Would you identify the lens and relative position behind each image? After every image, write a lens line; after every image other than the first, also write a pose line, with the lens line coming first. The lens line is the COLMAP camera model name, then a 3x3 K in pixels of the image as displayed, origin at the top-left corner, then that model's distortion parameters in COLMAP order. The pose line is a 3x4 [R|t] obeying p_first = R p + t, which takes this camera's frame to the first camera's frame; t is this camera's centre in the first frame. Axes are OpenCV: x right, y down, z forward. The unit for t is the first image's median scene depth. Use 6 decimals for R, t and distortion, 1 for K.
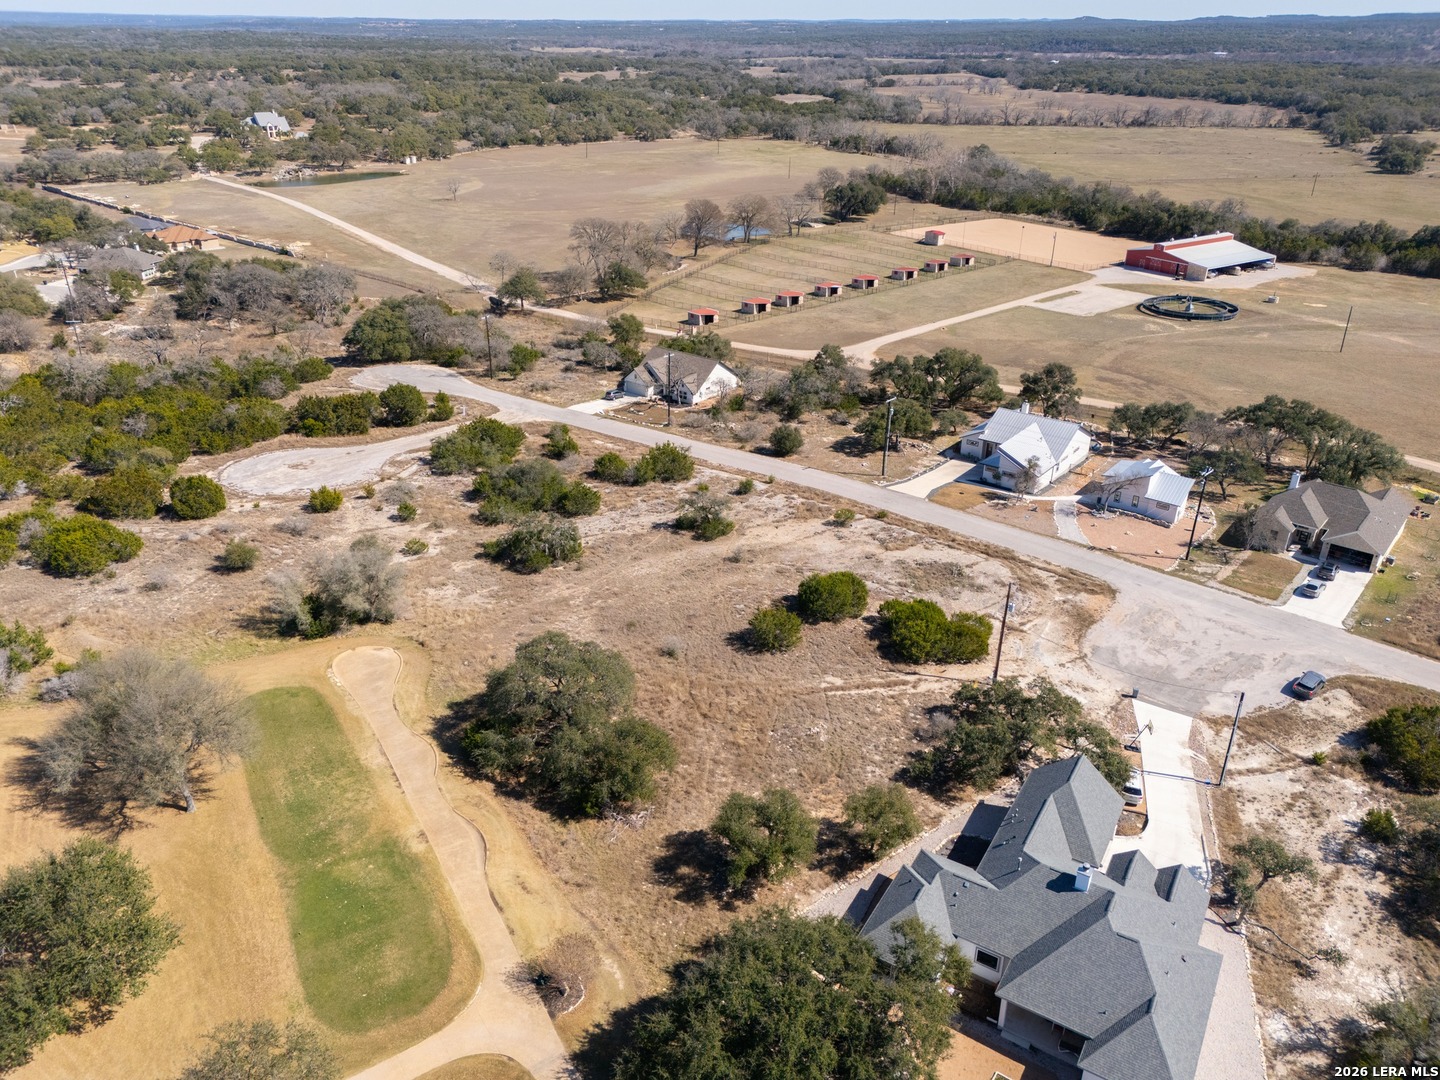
lens RADIAL K [[1058.3, 0, 719.8], [0, 1058.3, 526.2], [0, 0, 1]] dist [0.070954, -0.065875]
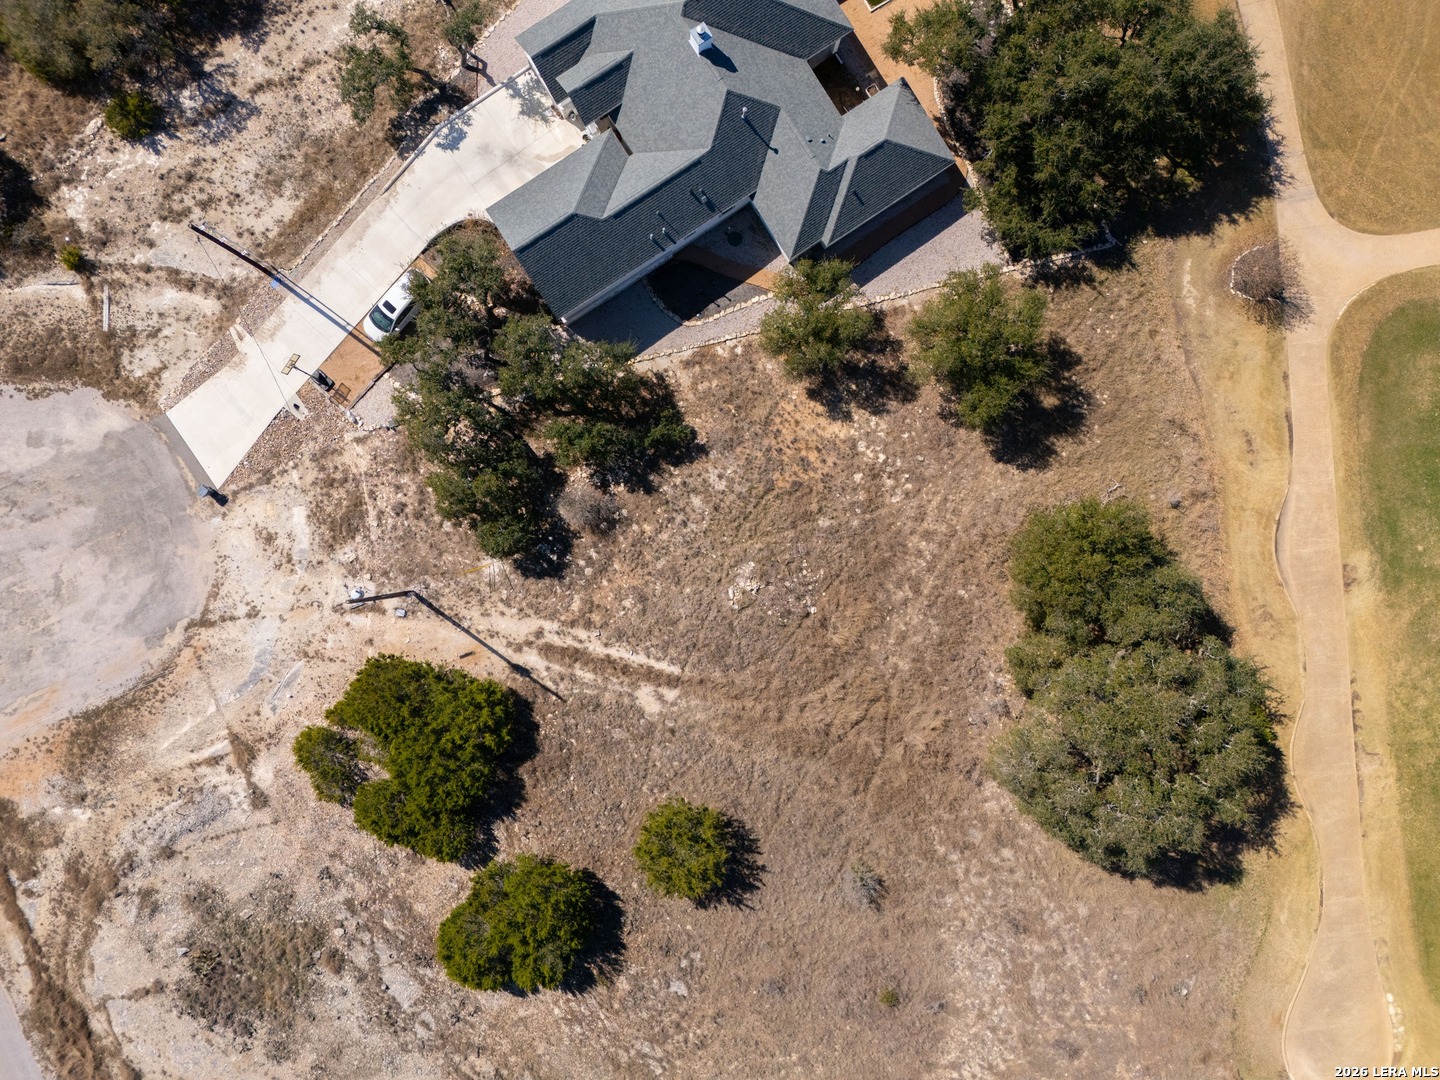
lens RADIAL K [[1058.3, 0, 721.2], [0, 1058.3, 547.5], [0, 0, 1]] dist [0.070954, -0.065875]
pose [[-0.903143, -0.428096, -0.032652, 0.120379], [0.158890, -0.403919, 0.900890, -0.343241], [-0.398856, 0.808445, 0.432817, 0.604746]]
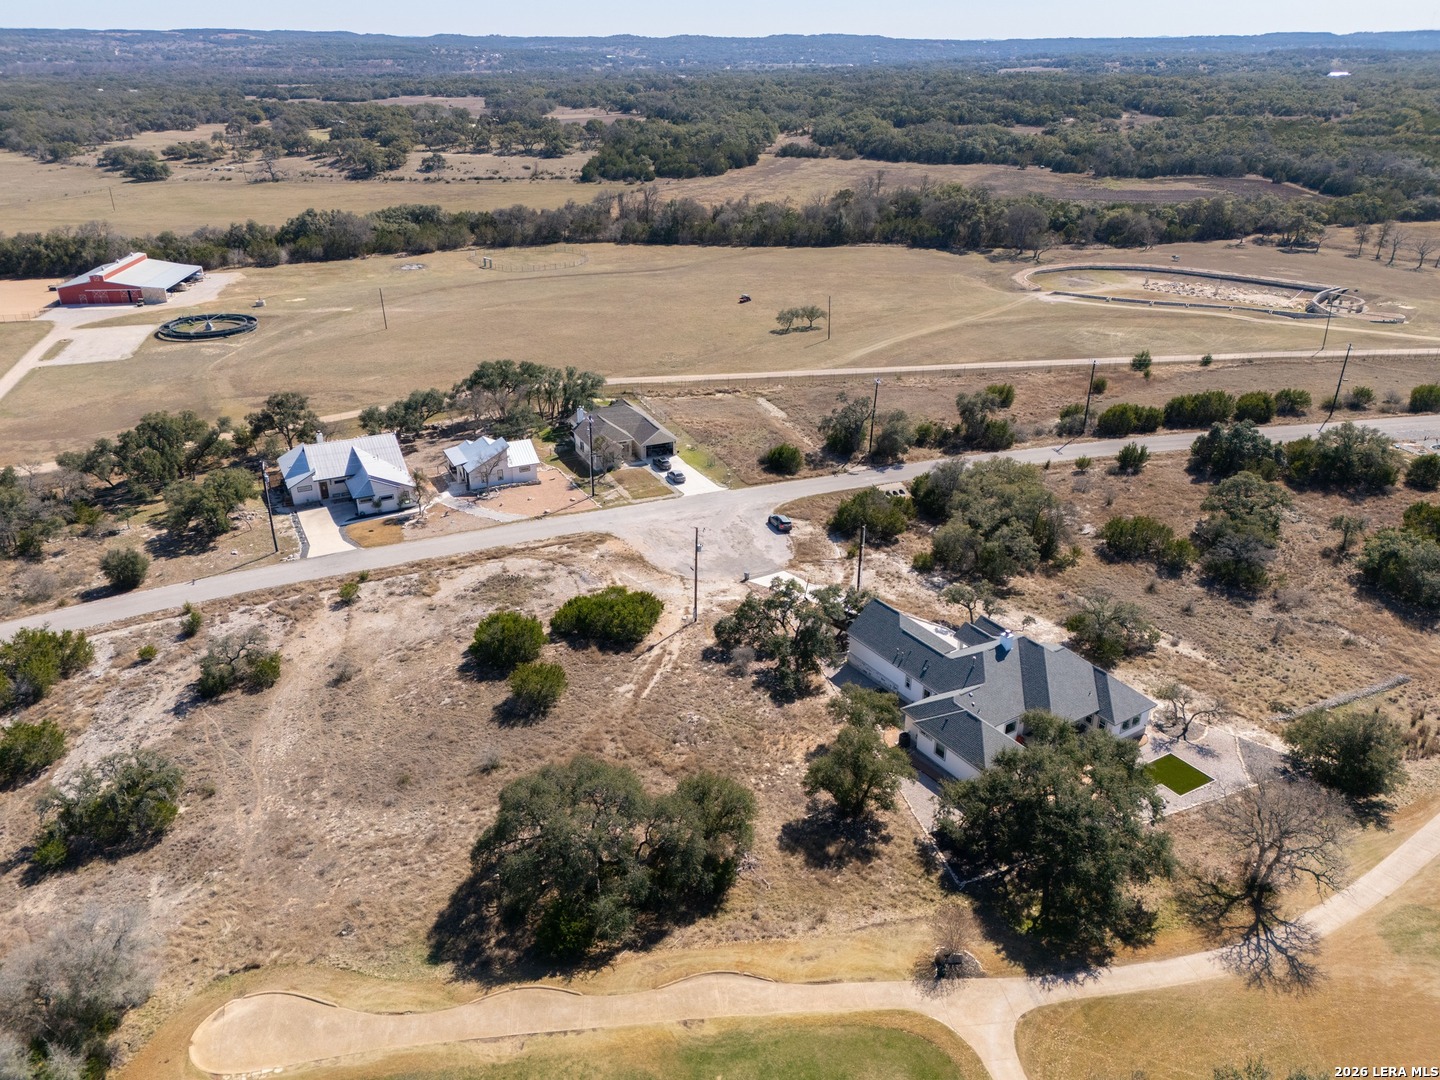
lens RADIAL K [[1058.3, 0, 717.4], [0, 1058.3, 538.5], [0, 0, 1]] dist [0.070954, -0.065875]
pose [[0.430294, -0.388418, 0.814849, -0.584257], [0.389037, 0.894351, 0.220878, -0.160889], [-0.814553, 0.221964, 0.535943, 0.333236]]
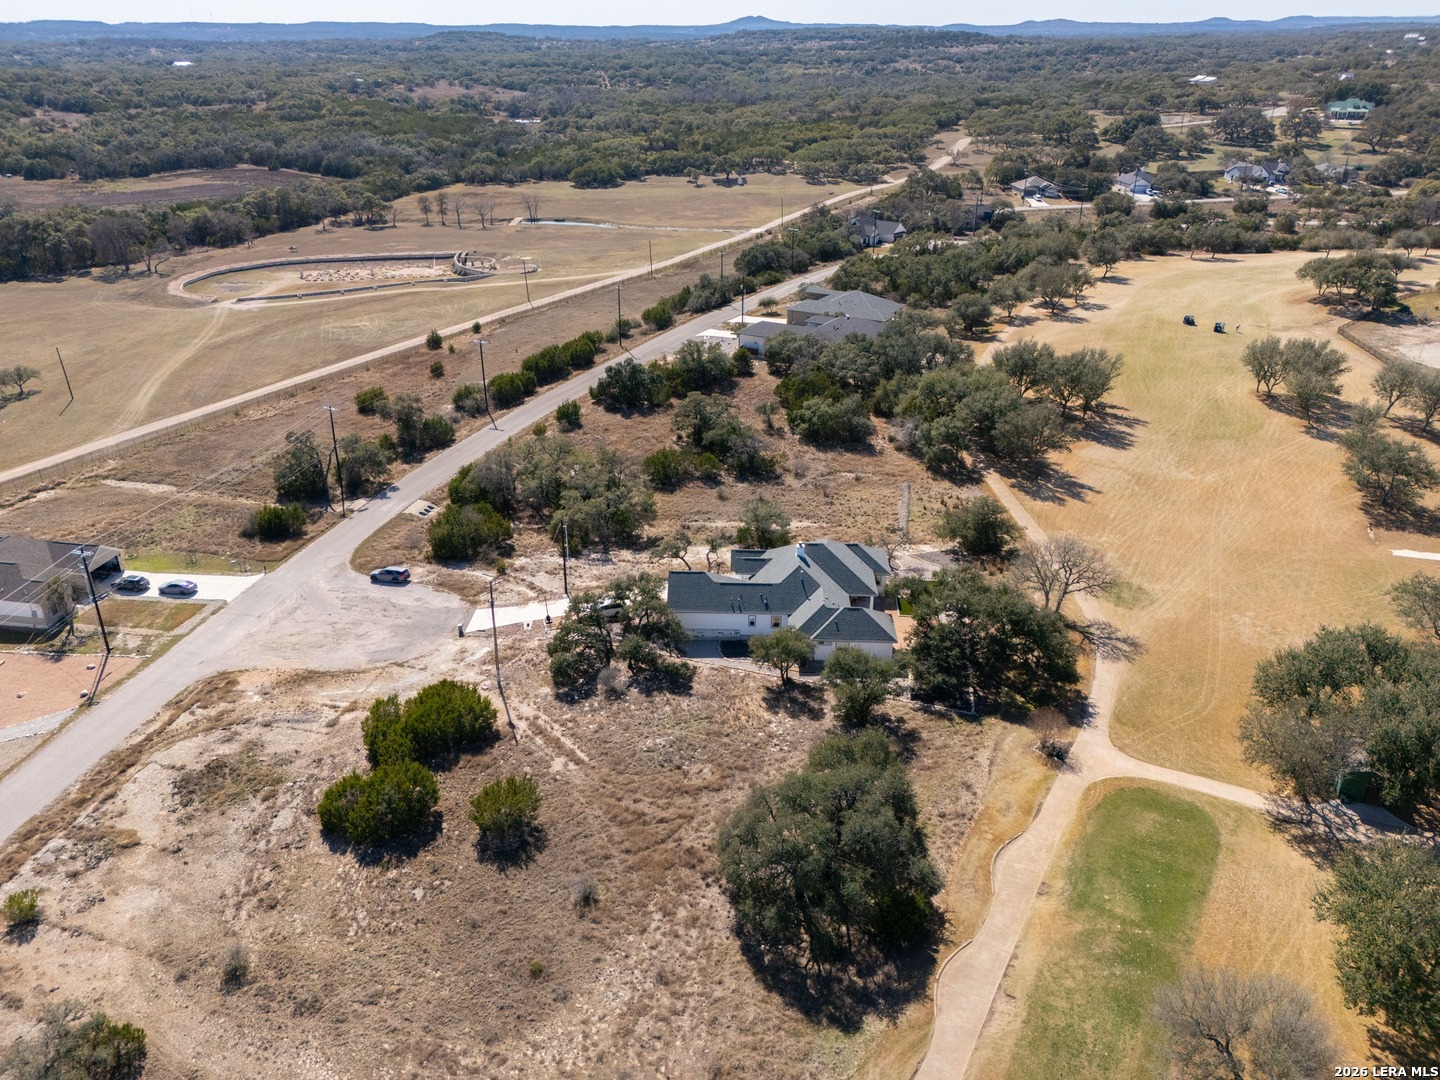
lens RADIAL K [[1058.3, 0, 722.7], [0, 1058.3, 546.1], [0, 0, 1]] dist [0.070954, -0.065875]
pose [[-0.497104, -0.384470, 0.777863, -0.558726], [0.368916, 0.717761, 0.590525, -0.442384], [-0.785359, 0.580518, -0.214965, 0.916324]]
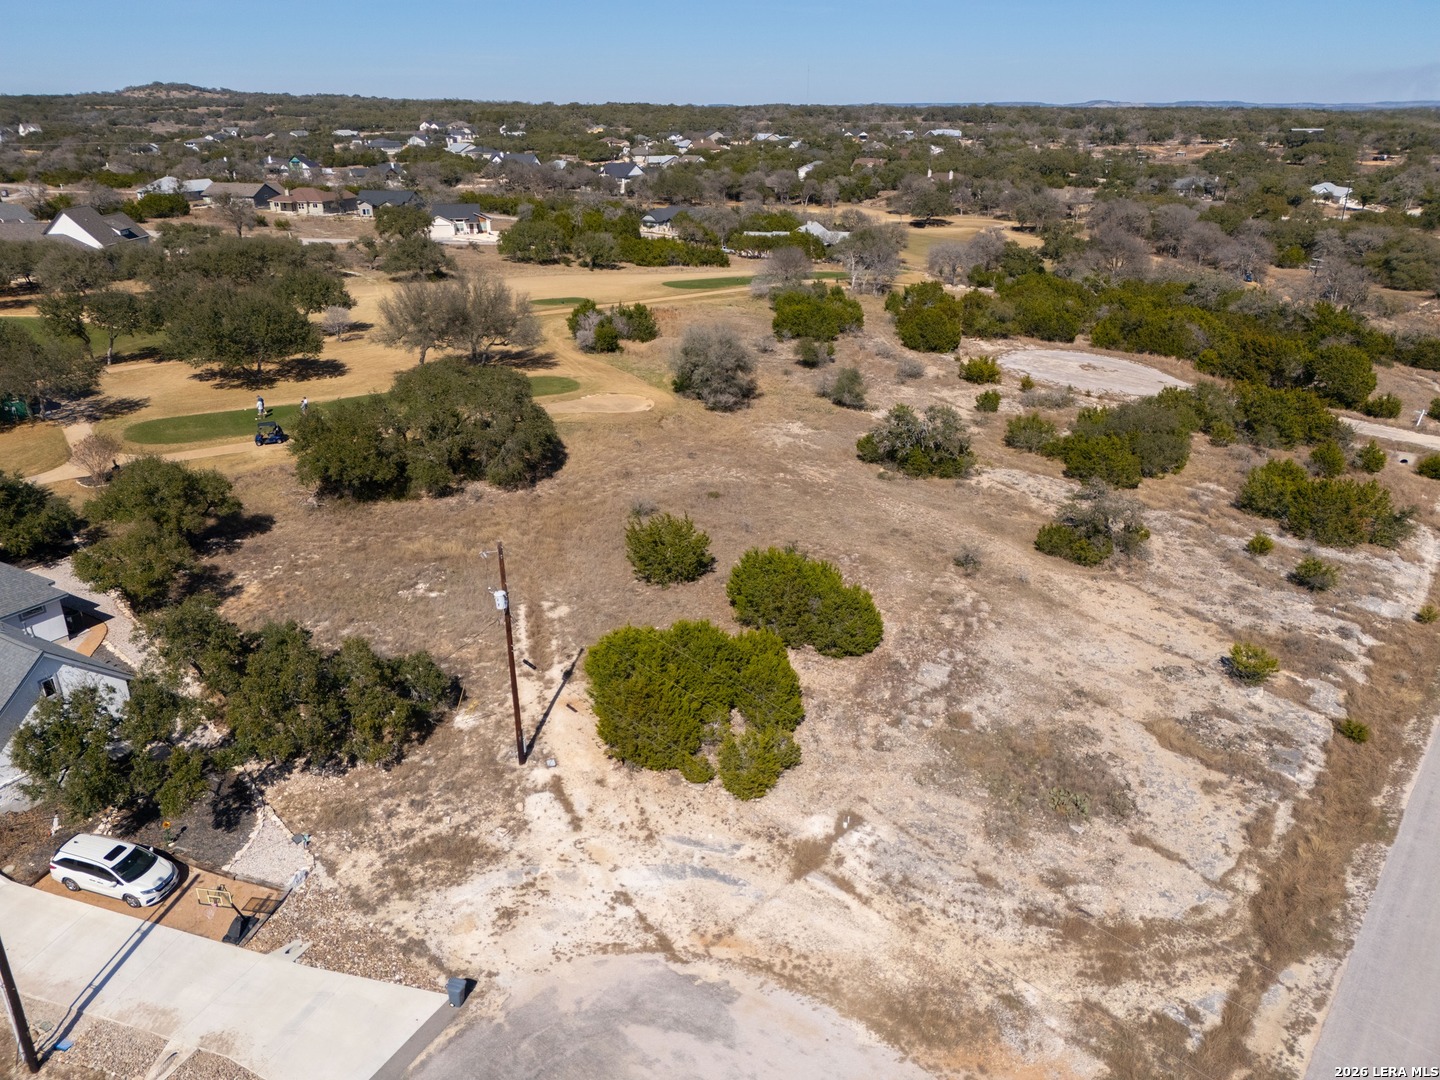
lens RADIAL K [[1058.3, 0, 722.4], [0, 1058.3, 535.8], [0, 0, 1]] dist [0.070954, -0.065875]
pose [[0.022139, 0.365405, -0.930585, 0.637835], [-0.430304, 0.843666, 0.321039, -0.128388], [0.902413, 0.393327, 0.175913, 0.899790]]
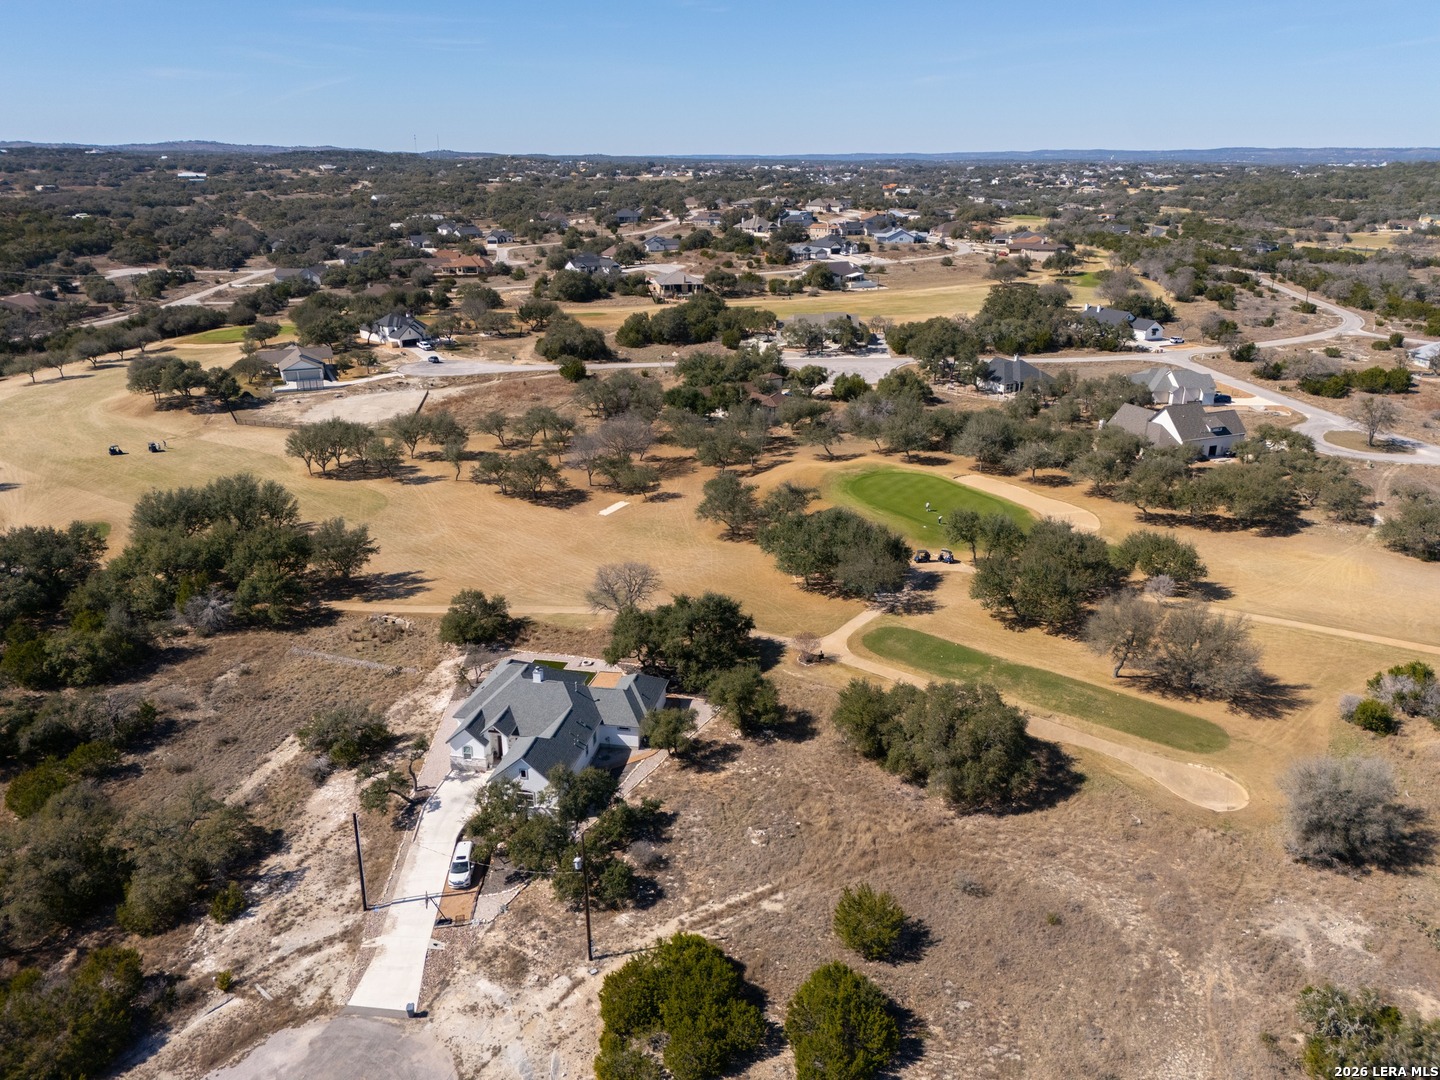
lens RADIAL K [[1058.3, 0, 723.9], [0, 1058.3, 534.8], [0, 0, 1]] dist [0.070954, -0.065875]
pose [[-0.934539, 0.113964, -0.337119, 0.375812], [-0.157185, 0.717717, 0.678362, -0.607321], [0.319265, 0.686946, -0.652821, 1.260833]]
